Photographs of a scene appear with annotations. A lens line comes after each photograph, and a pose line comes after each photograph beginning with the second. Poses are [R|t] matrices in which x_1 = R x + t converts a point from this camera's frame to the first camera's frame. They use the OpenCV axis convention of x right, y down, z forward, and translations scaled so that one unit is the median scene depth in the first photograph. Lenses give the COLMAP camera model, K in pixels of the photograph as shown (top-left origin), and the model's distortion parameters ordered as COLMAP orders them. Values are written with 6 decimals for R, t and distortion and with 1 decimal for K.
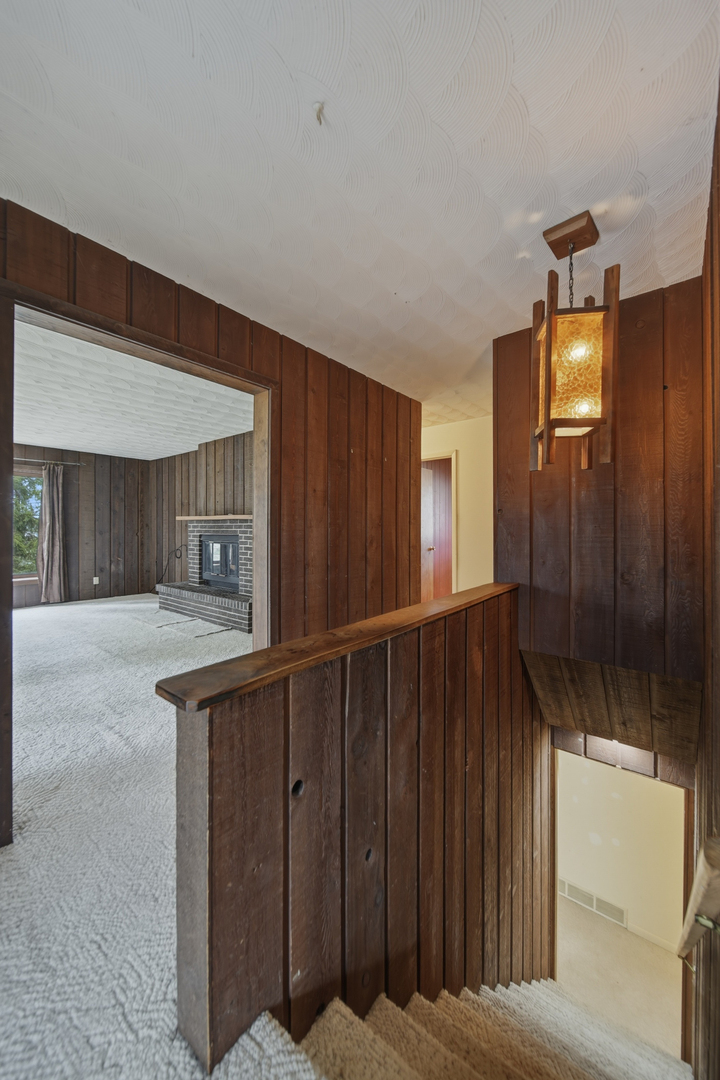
lens RADIAL K [[381.4, 0, 357.1], [0, 381.4, 533.0], [0, 0, 1]] dist [-0.003387, -0.000172]
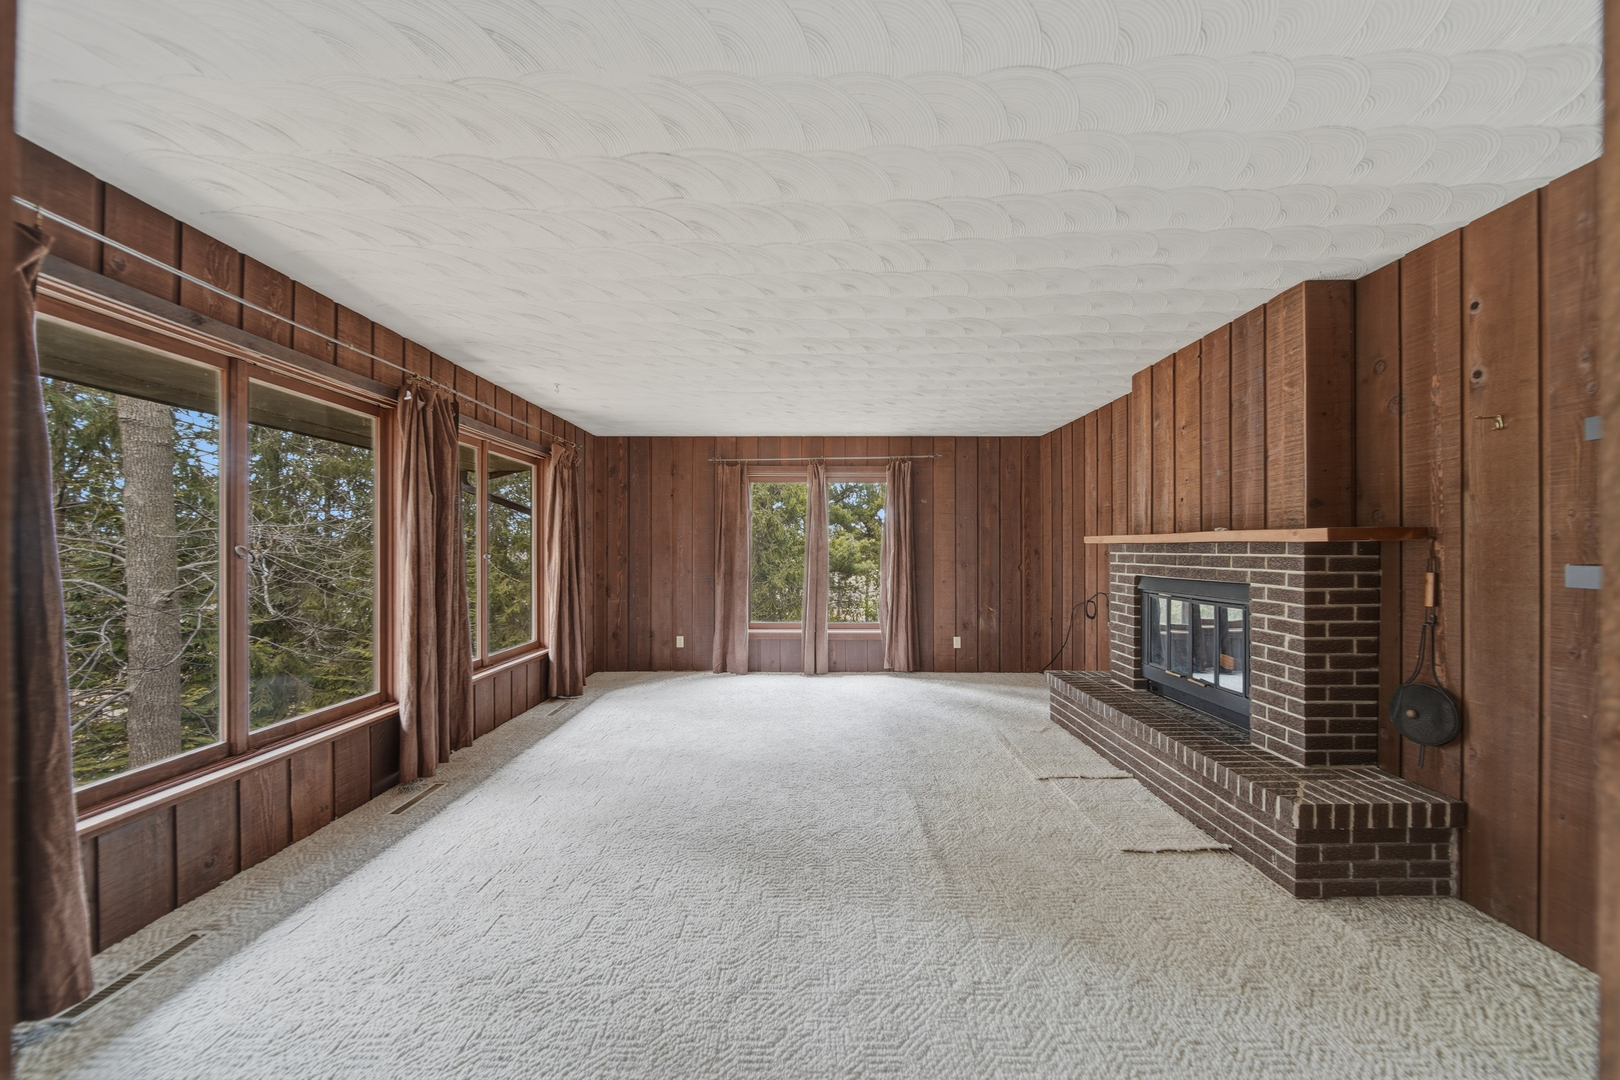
lens RADIAL K [[572.0, 0, 810.0], [0, 572.0, 540.0], [0, 0, 1]] dist [-0.003387, -0.000172]
pose [[0.614211, -0.013137, -0.789033, -0.119056], [-0.012118, 0.999587, -0.026076, -0.015891], [0.789049, 0.025578, 0.613797, 0.286970]]
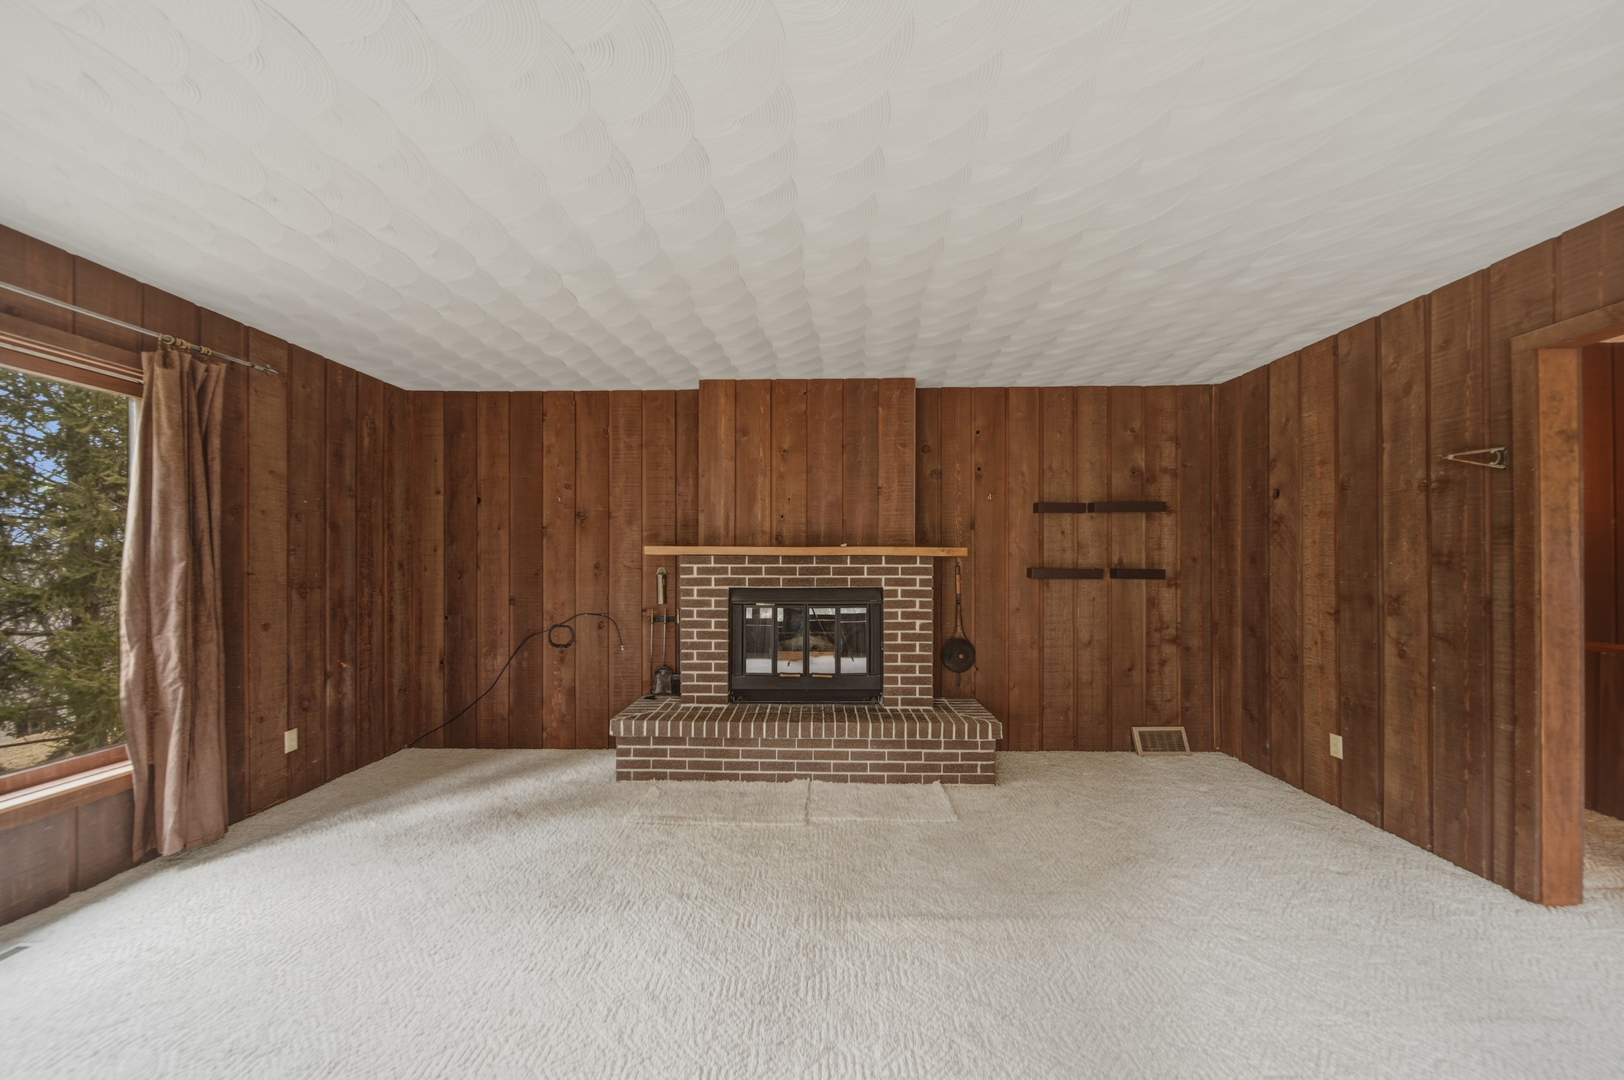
lens RADIAL K [[575.0, 0, 809.0], [0, 575.0, 564.2], [0, 0, 1]] dist [-0.000577, -0.000038]
pose [[0.806698, -0.000820, 0.590964, -0.712071], [0.008208, 0.999918, -0.009817, -0.016170], [-0.590907, 0.012770, 0.806638, 0.406804]]
